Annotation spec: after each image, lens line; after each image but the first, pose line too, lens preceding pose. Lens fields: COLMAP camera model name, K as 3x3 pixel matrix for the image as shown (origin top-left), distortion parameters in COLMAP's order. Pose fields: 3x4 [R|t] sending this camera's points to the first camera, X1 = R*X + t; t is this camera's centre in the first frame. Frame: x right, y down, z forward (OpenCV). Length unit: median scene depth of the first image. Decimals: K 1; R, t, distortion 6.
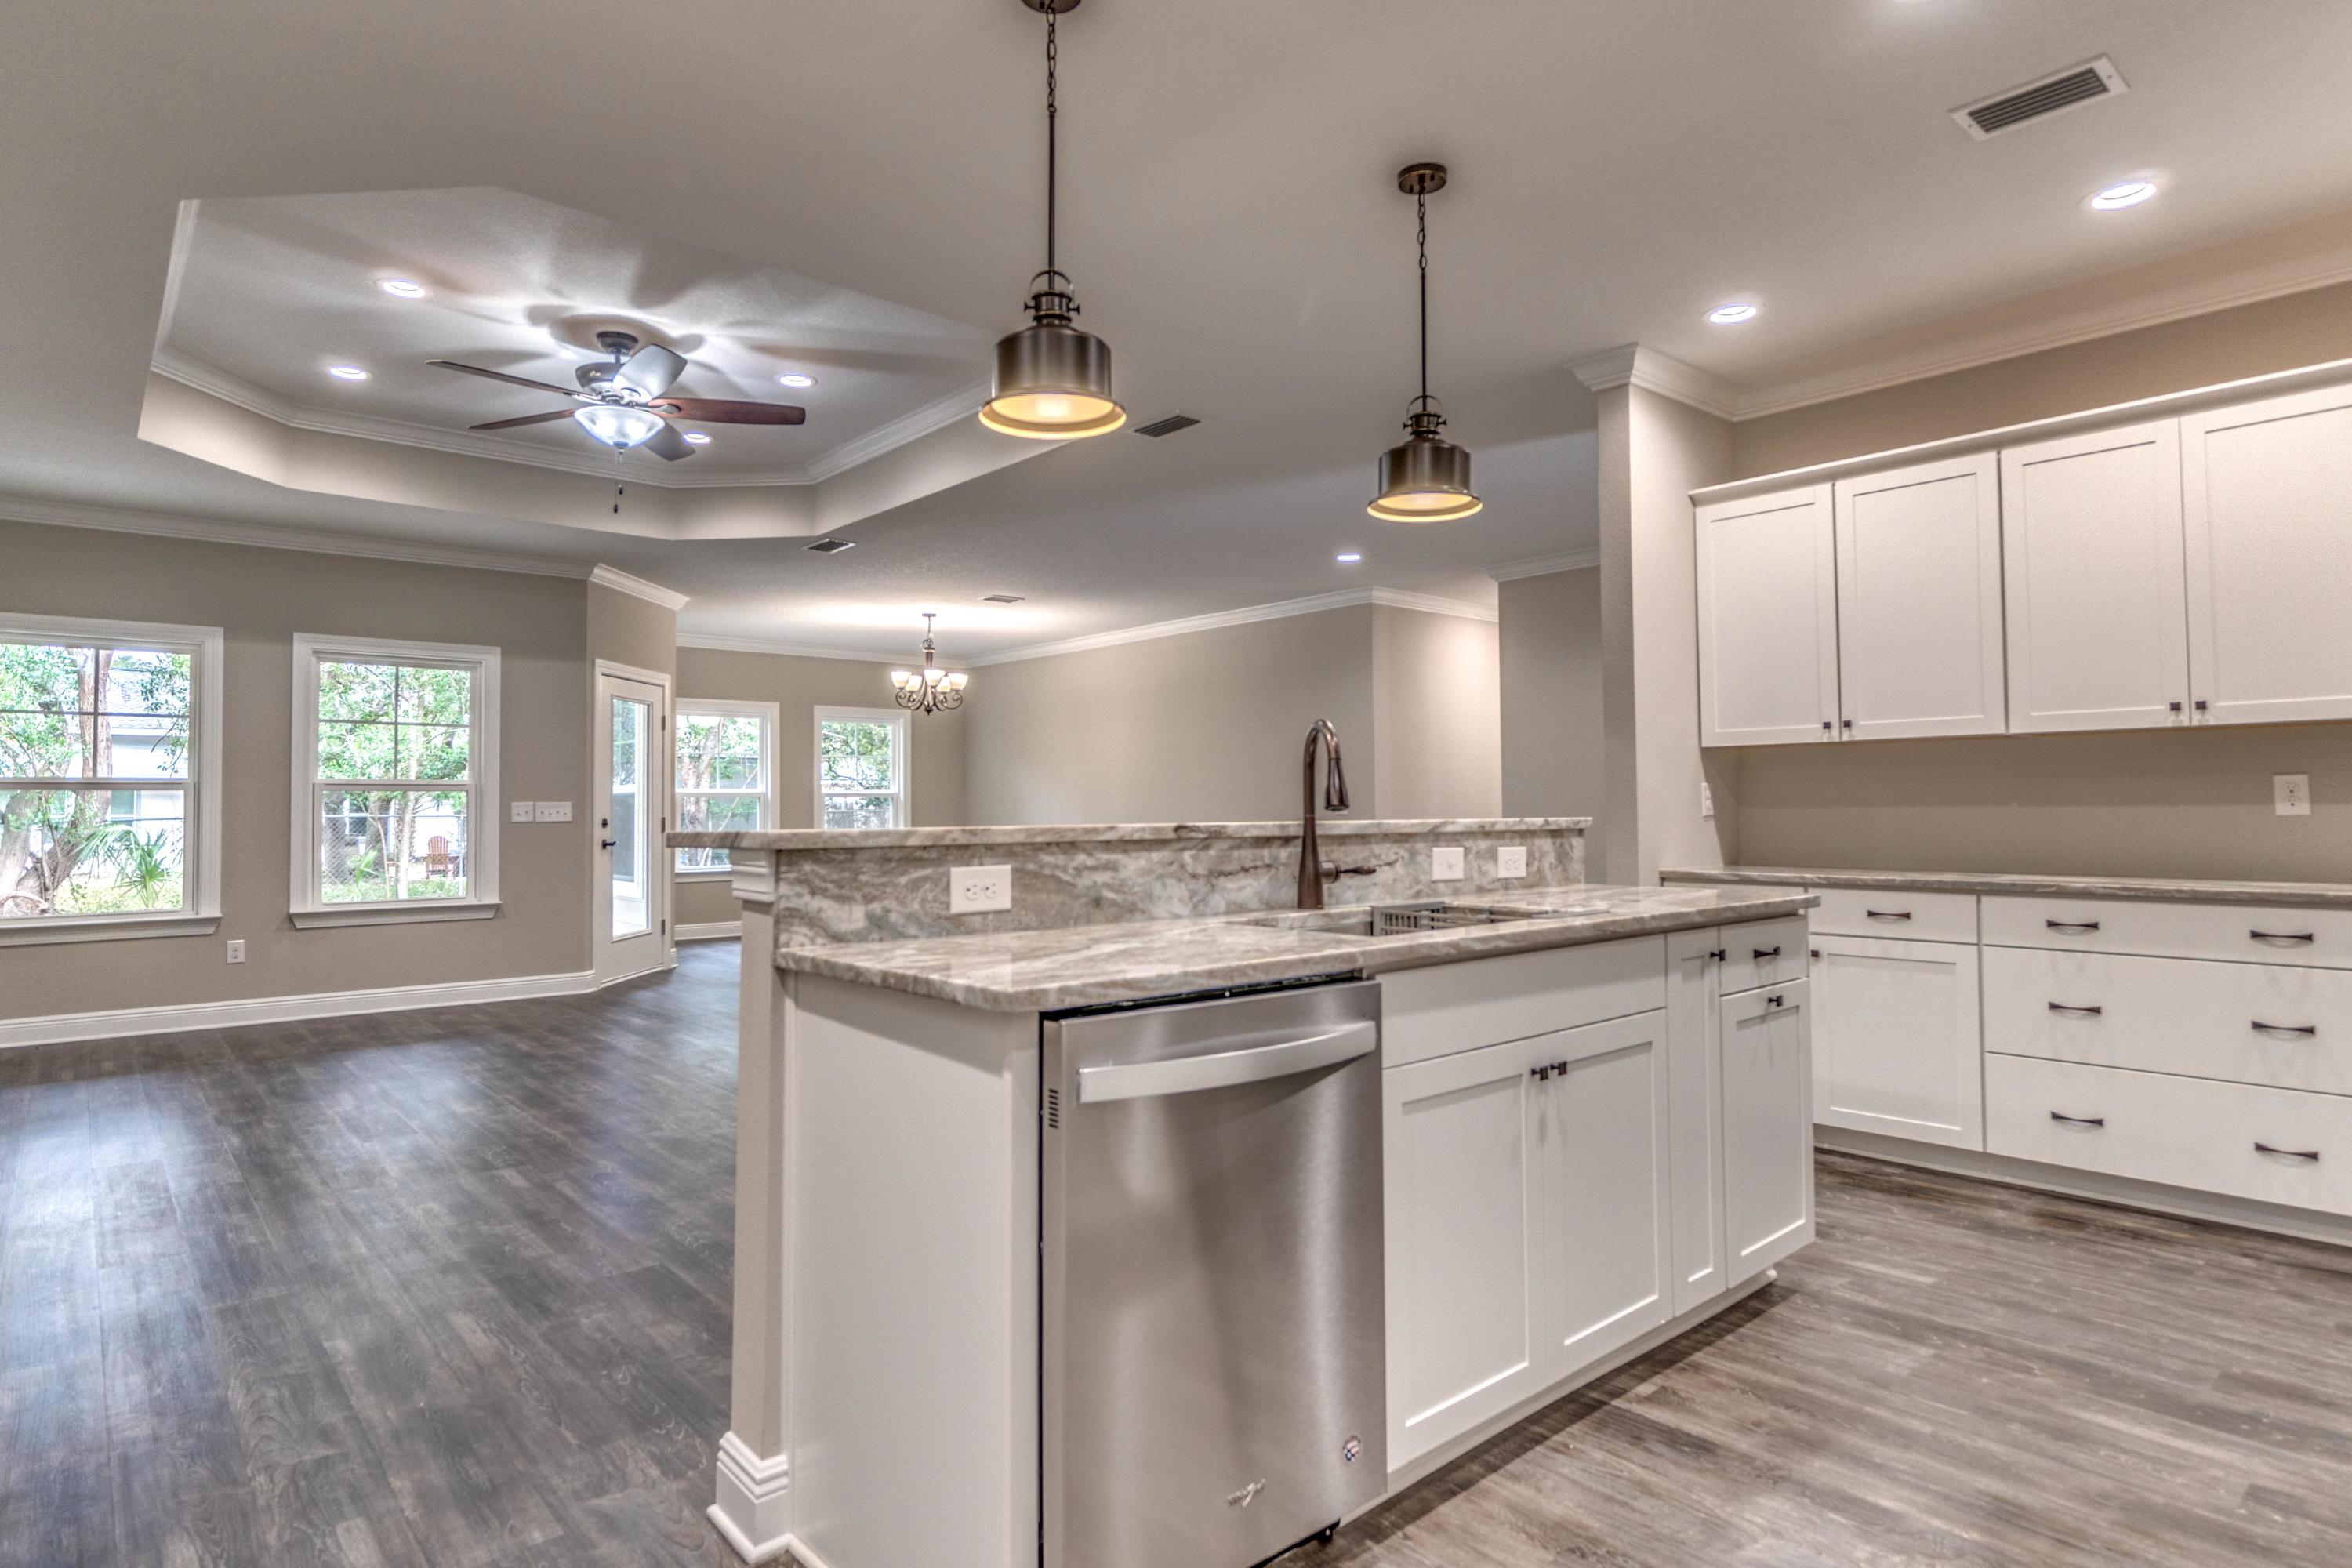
lens RADIAL K [[1263.0, 0, 1150.7], [0, 1263.0, 767.5], [0, 0, 1]] dist [-0.003269, -0.000835]
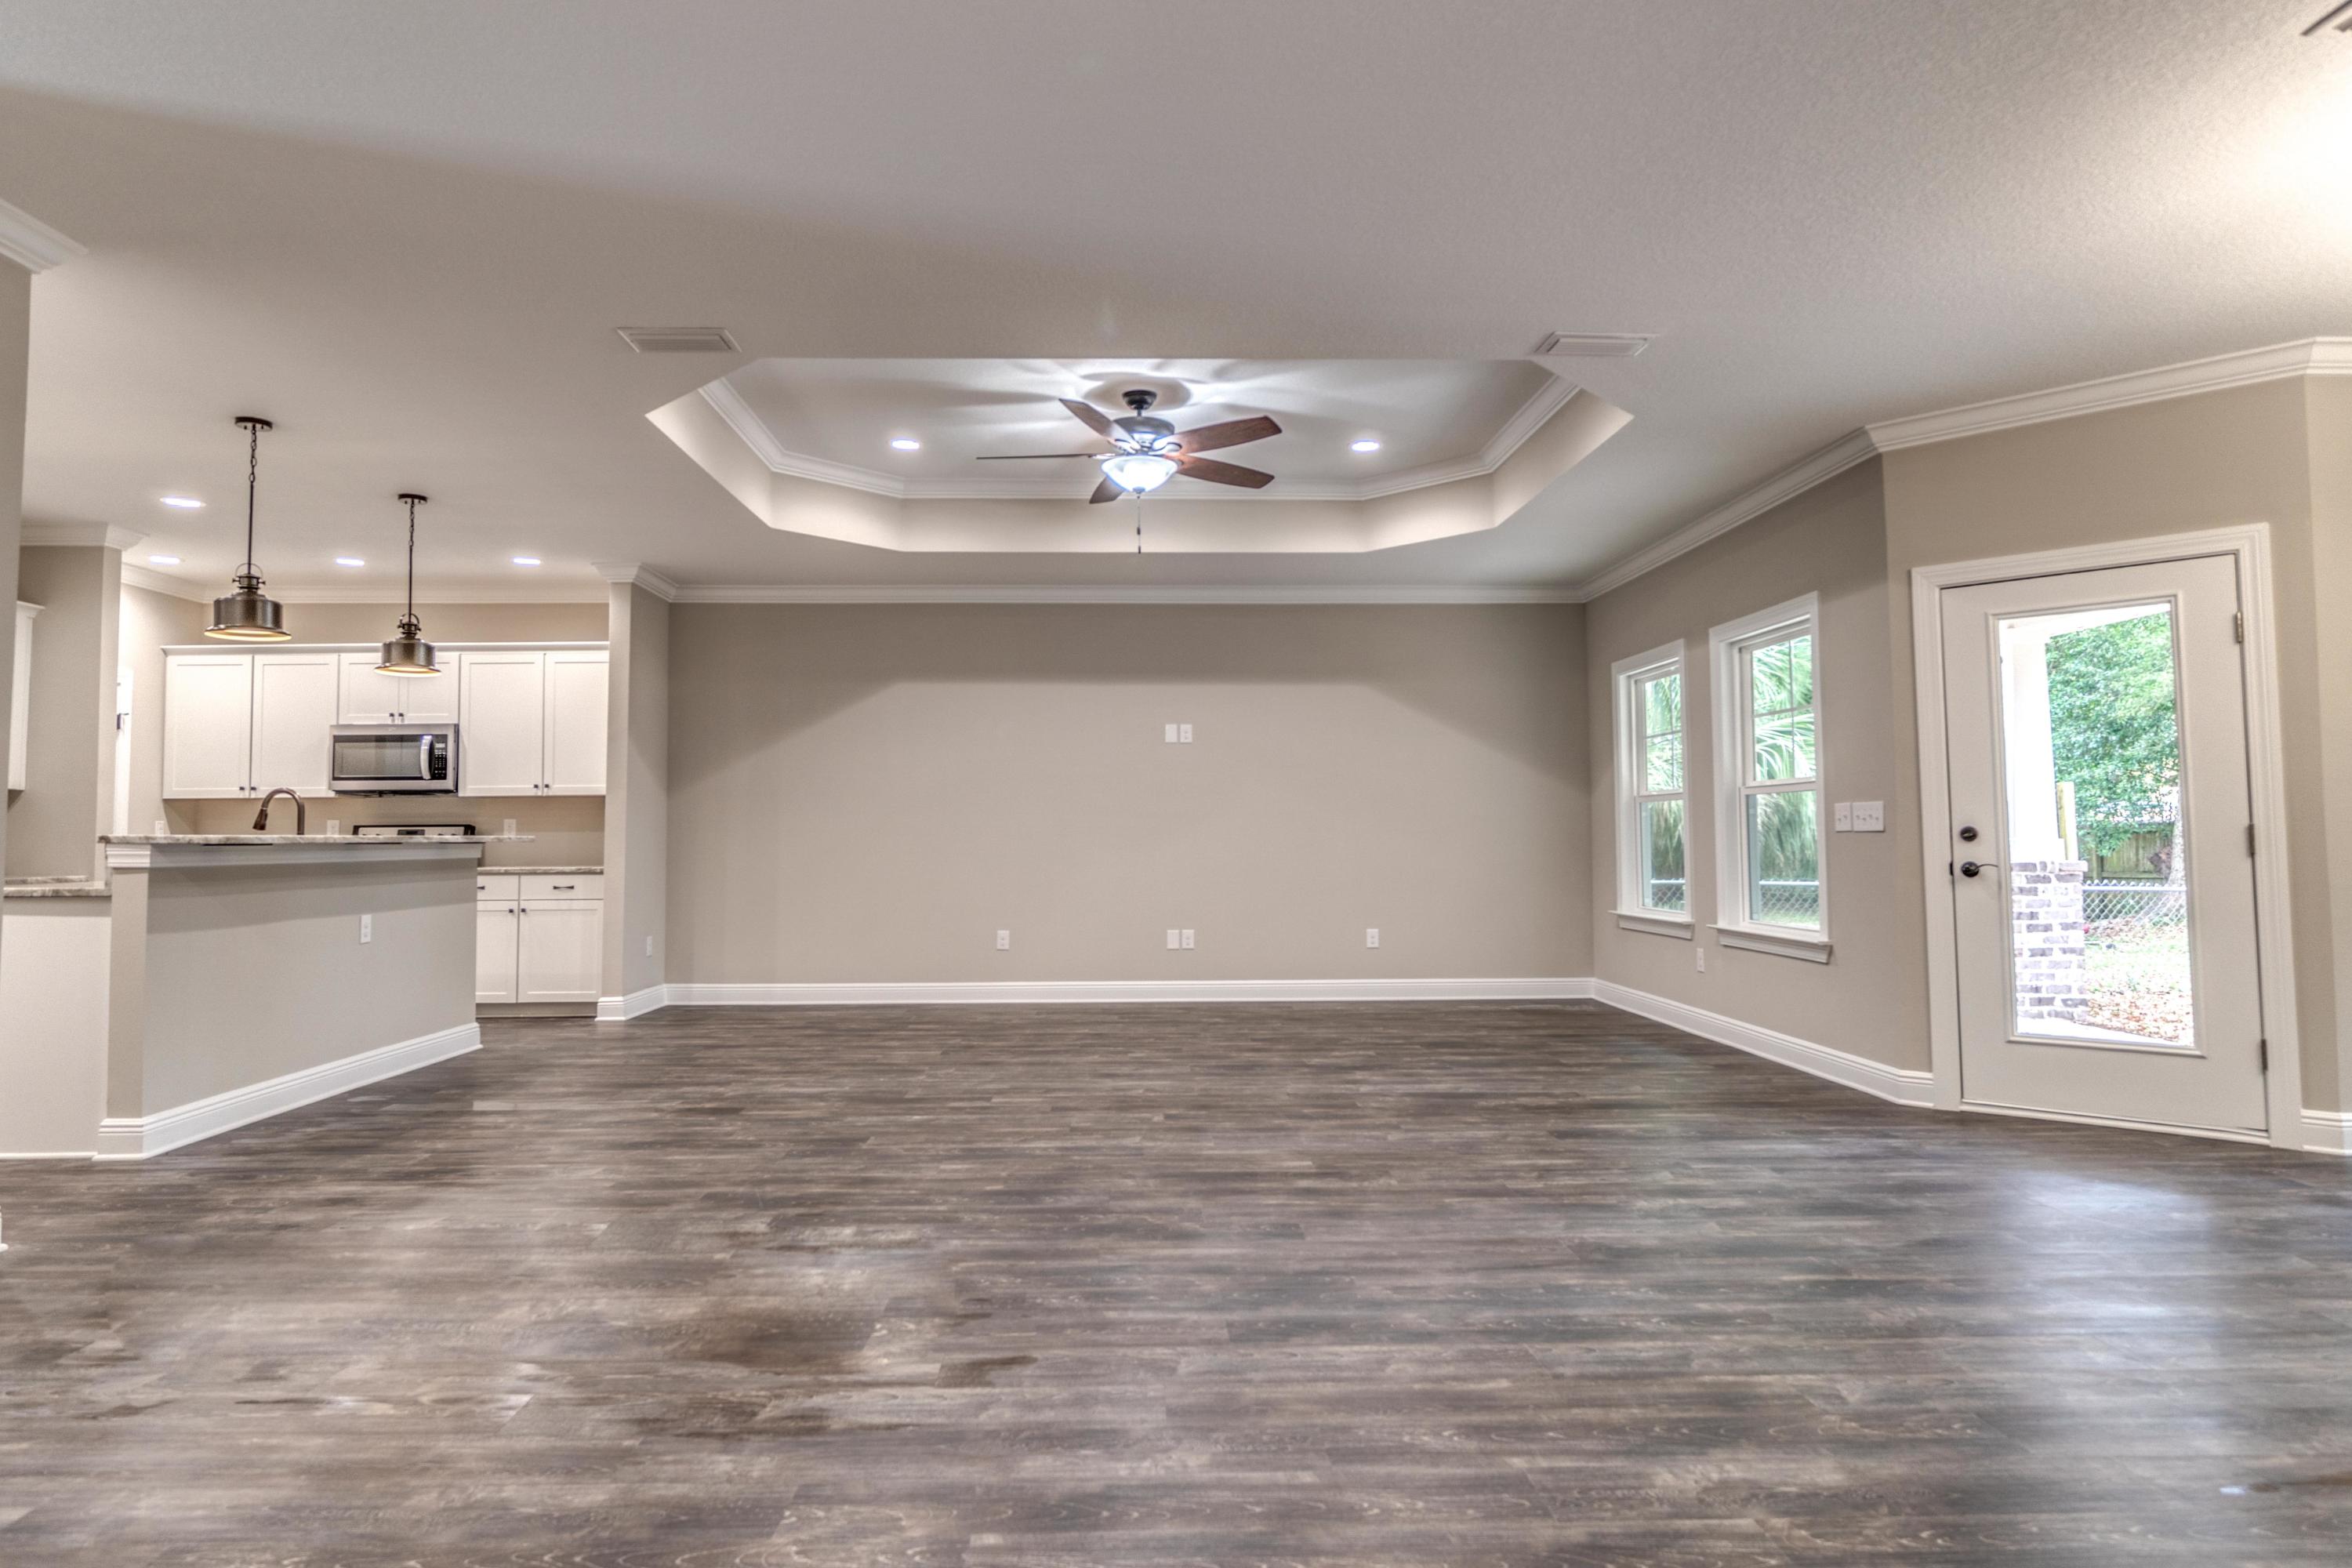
lens RADIAL K [[1311.2, 0, 1152.4], [0, 1311.2, 775.3], [0, 0, 1]] dist [0.004234, 0.002035]
pose [[-0.631046, -0.027312, -0.775265, 0.837023], [0.036229, 0.997252, -0.064622, 0.123243], [0.774899, -0.068867, -0.628322, 3.150268]]
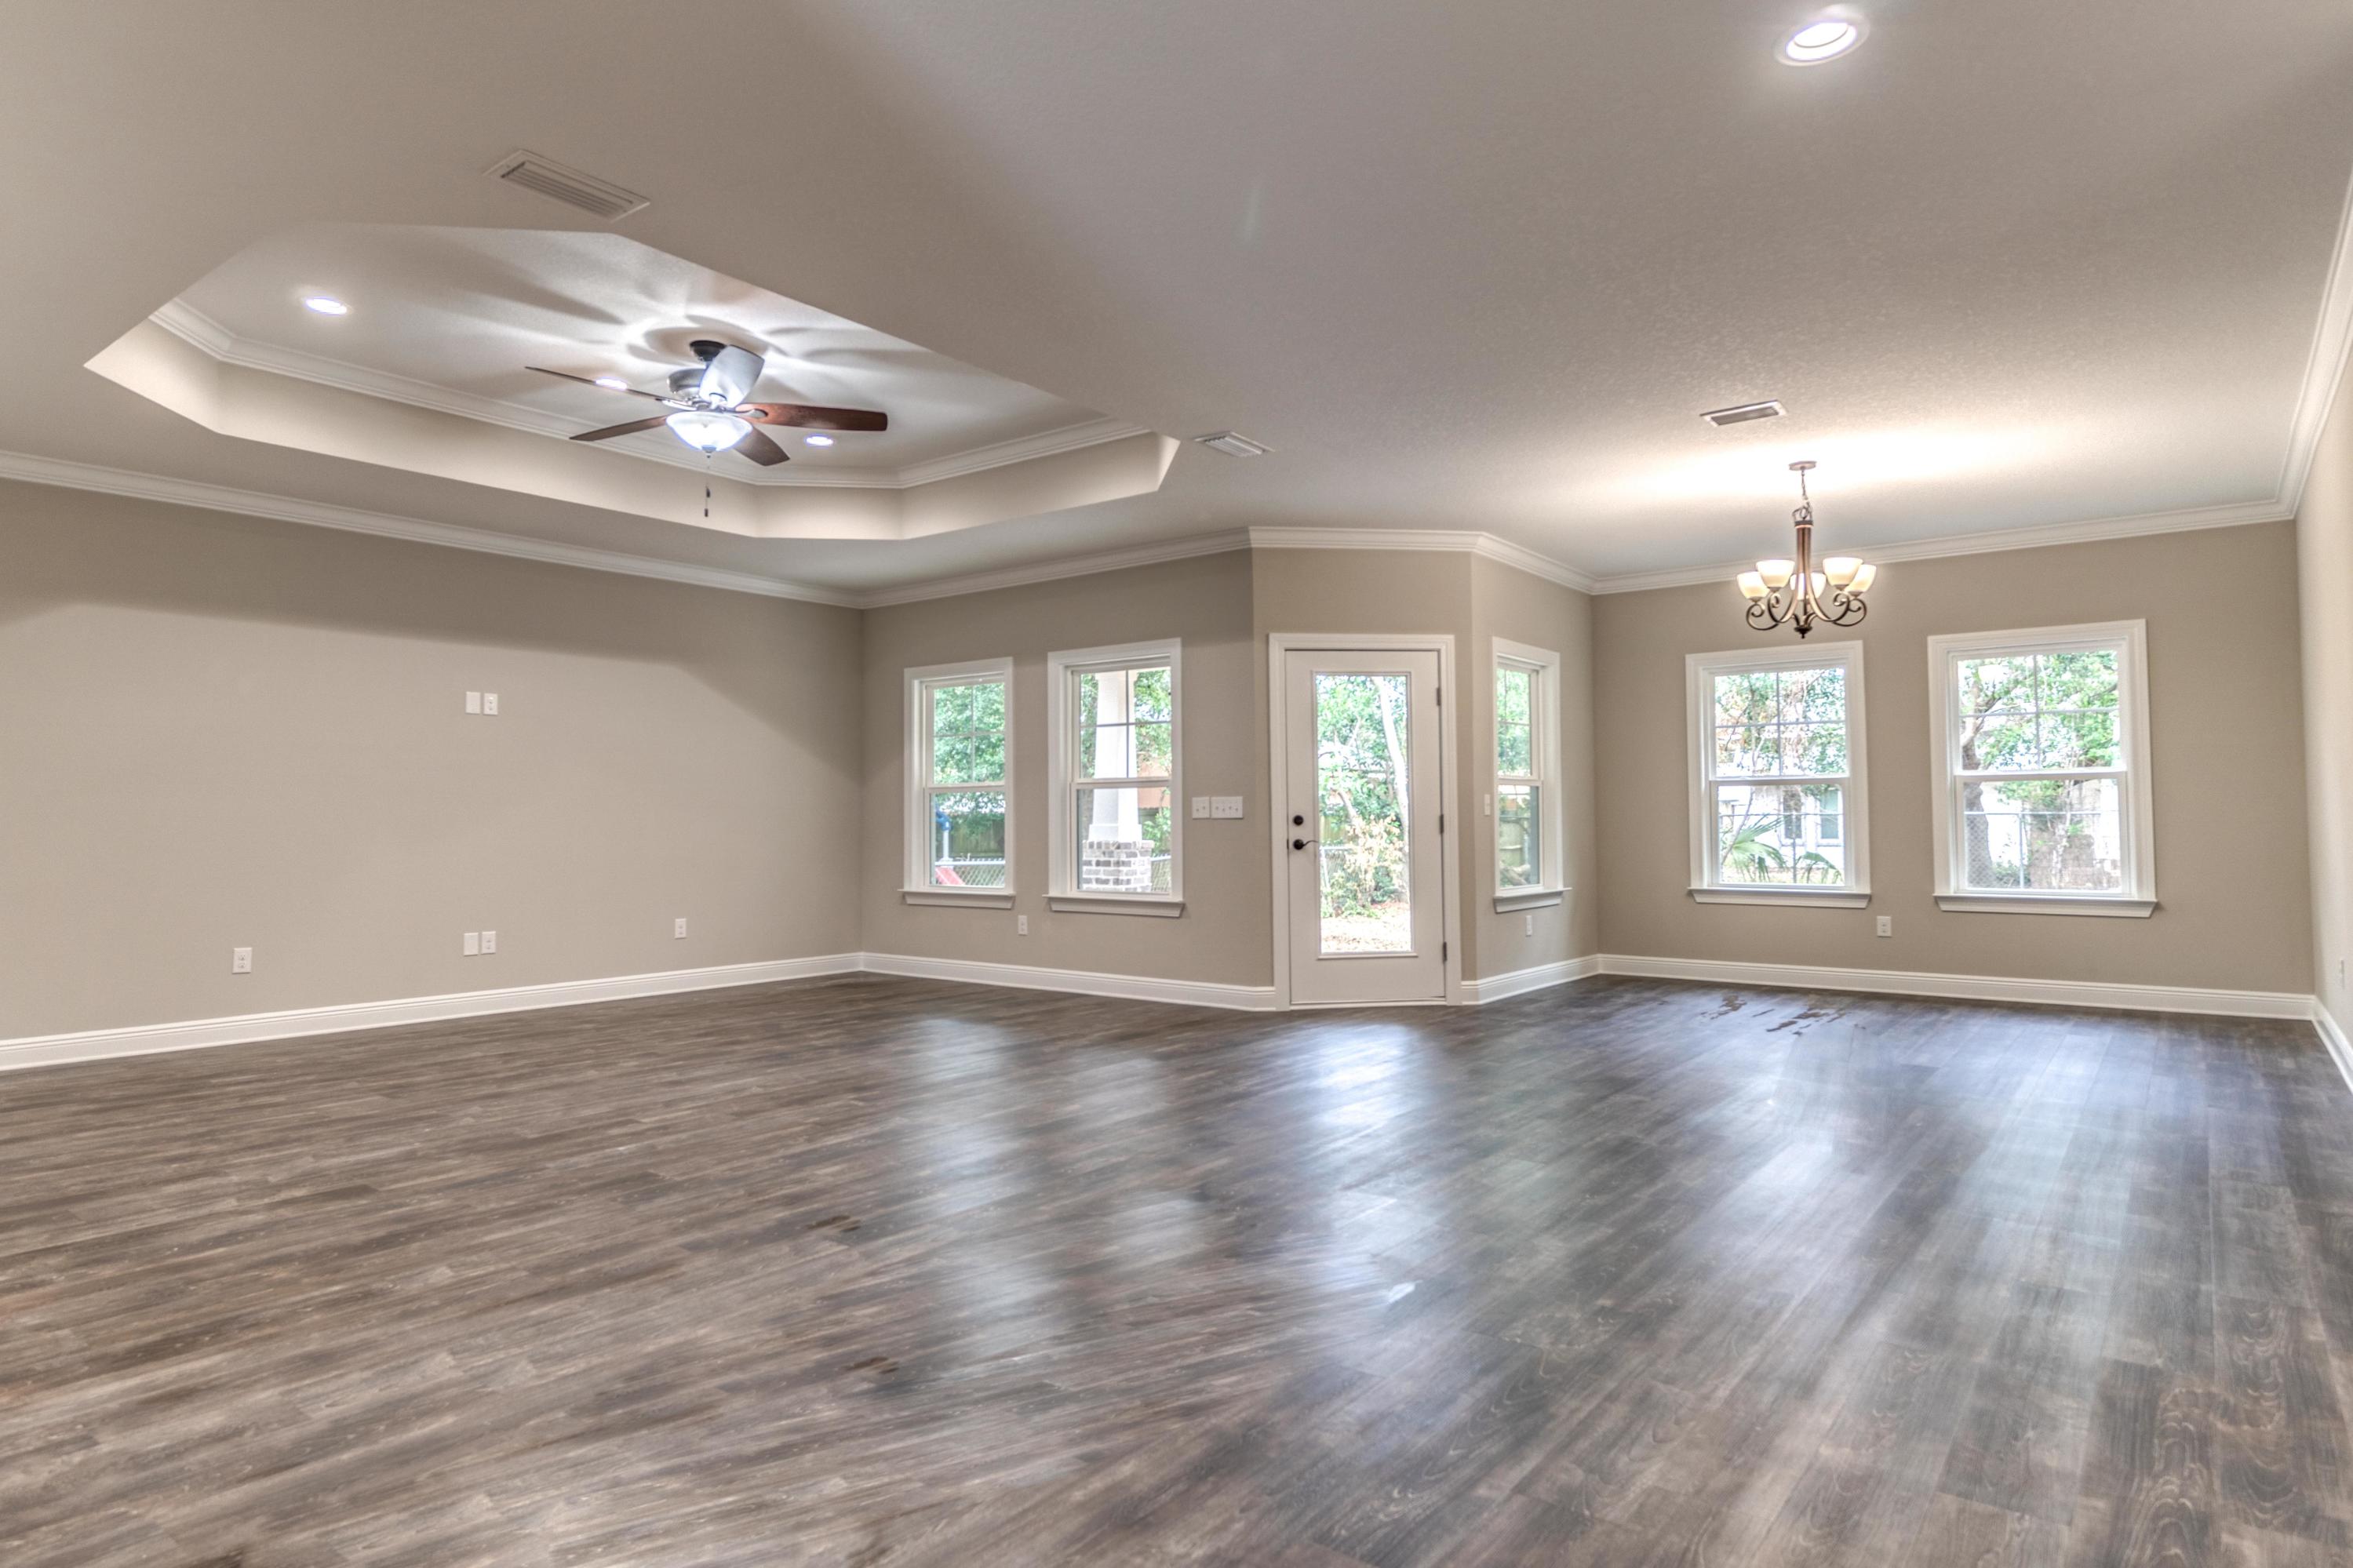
lens RADIAL K [[1337.3, 0, 1136.3], [0, 1337.3, 774.5], [0, 0, 1]] dist [0.016144, 0.000362]
pose [[0.184544, -0.029968, -0.982367, 1.299998], [0.038742, 0.998980, -0.023197, 0.086099], [0.982060, -0.033778, 0.185516, 2.079216]]
